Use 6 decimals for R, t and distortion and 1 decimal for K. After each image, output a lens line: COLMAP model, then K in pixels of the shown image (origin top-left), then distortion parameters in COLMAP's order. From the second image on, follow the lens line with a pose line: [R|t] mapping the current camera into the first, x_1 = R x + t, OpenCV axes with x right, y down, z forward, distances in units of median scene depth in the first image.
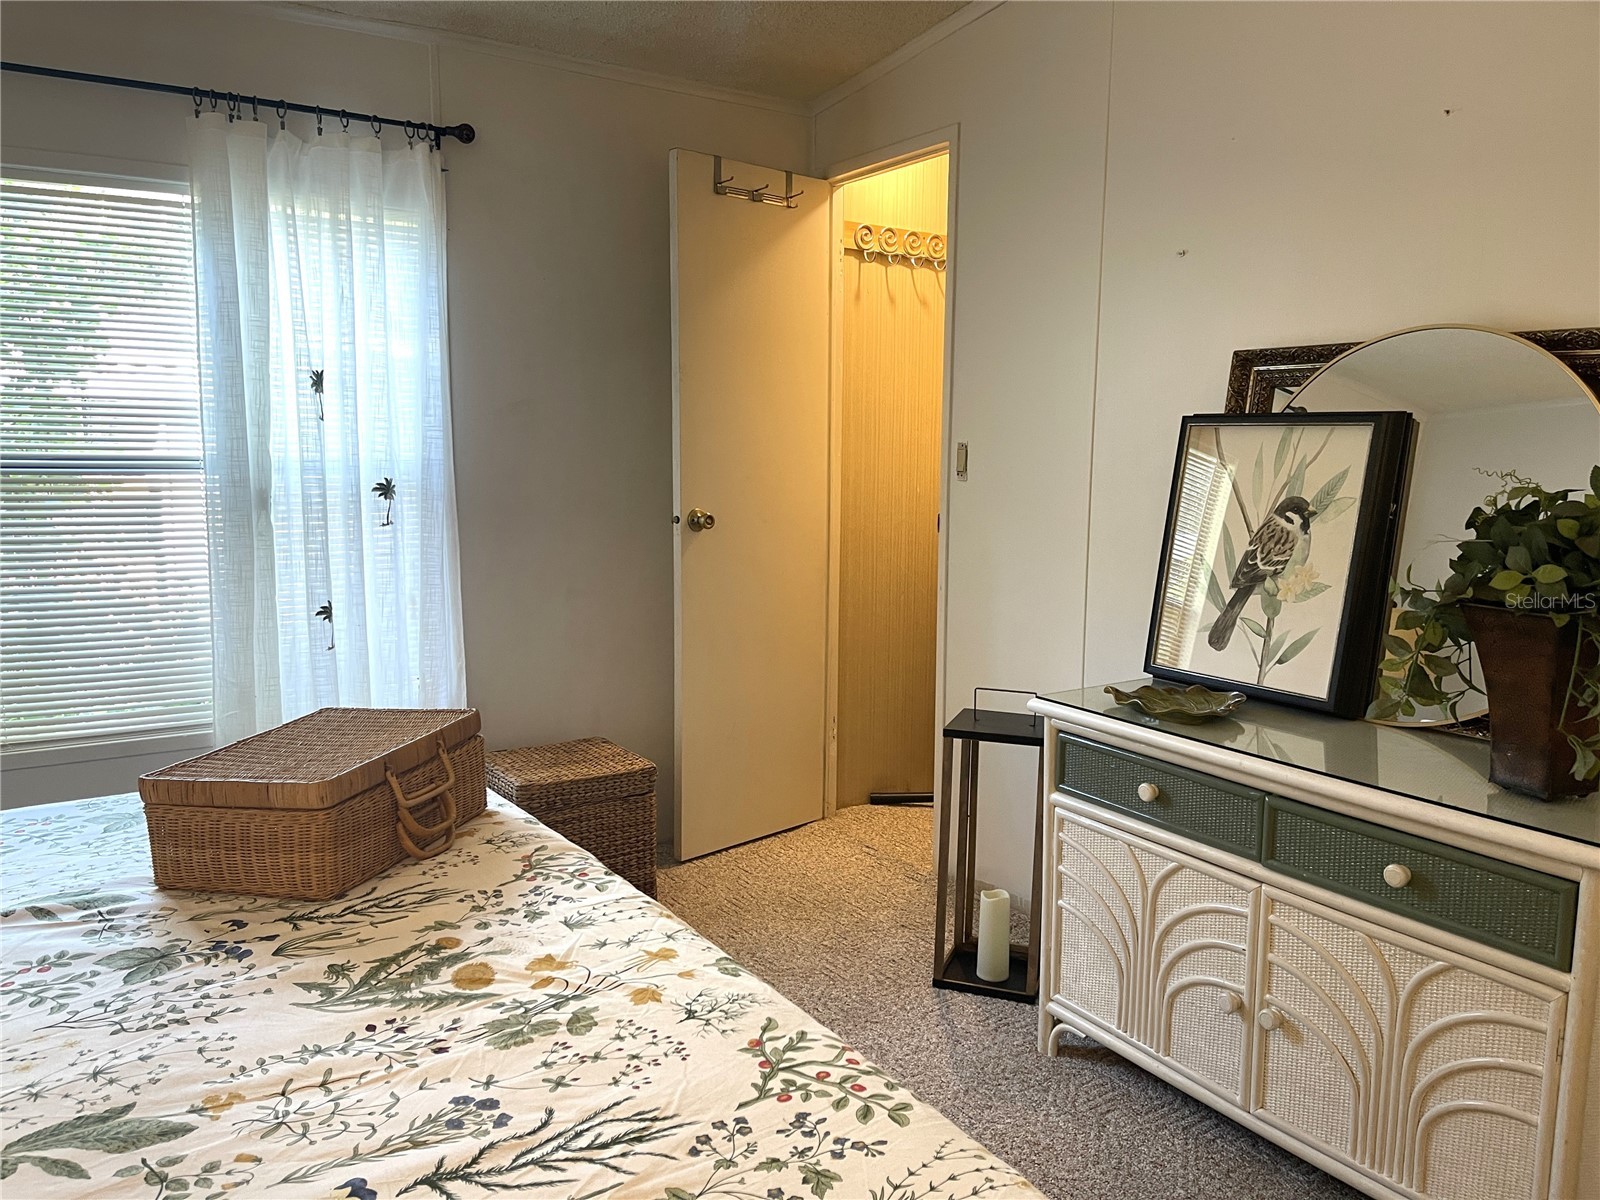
lens RADIAL K [[1206.1, 0, 790.8], [0, 1206.1, 604.3], [0, 0, 1]] dist [0.071541, -0.096232]
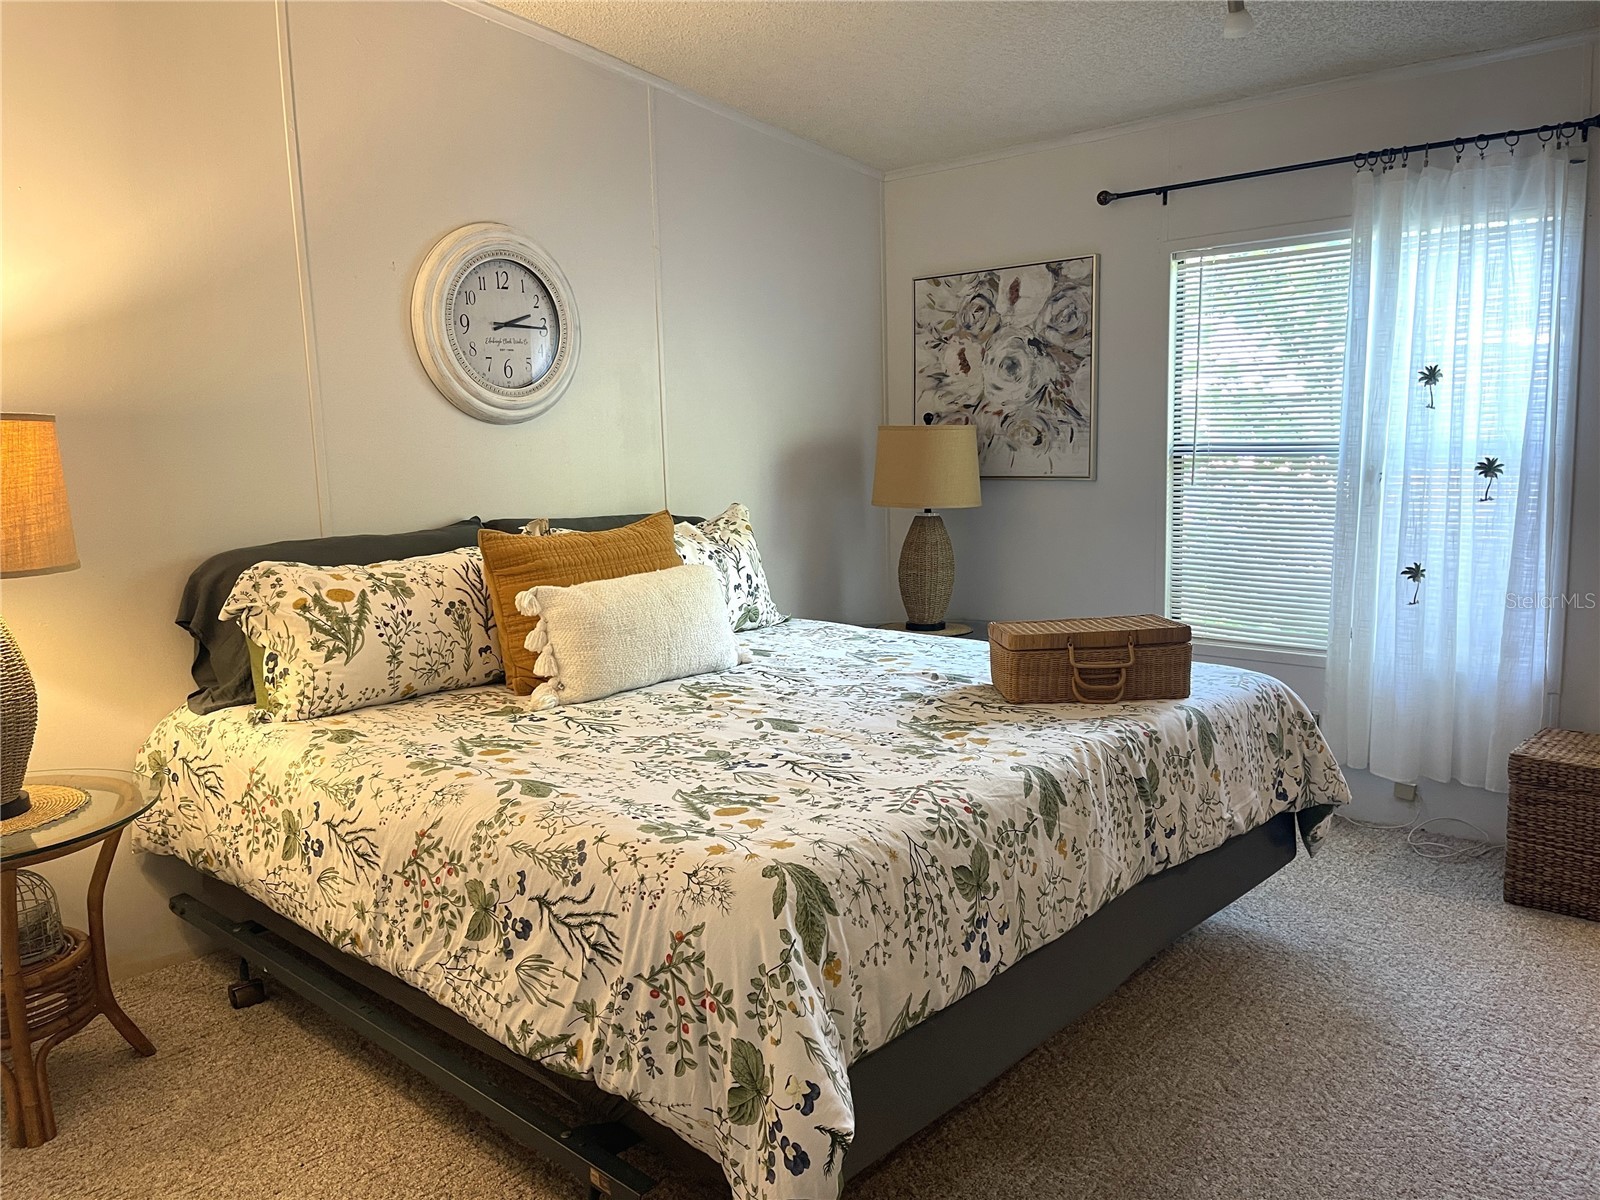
lens RADIAL K [[1206.1, 0, 790.1], [0, 1206.1, 599.7], [0, 0, 1]] dist [0.071541, -0.096232]
pose [[0.243233, 0.110932, -0.963604, 1.387411], [-0.096557, 0.991273, 0.089745, -0.034827], [0.965150, 0.071214, 0.251821, 0.284466]]
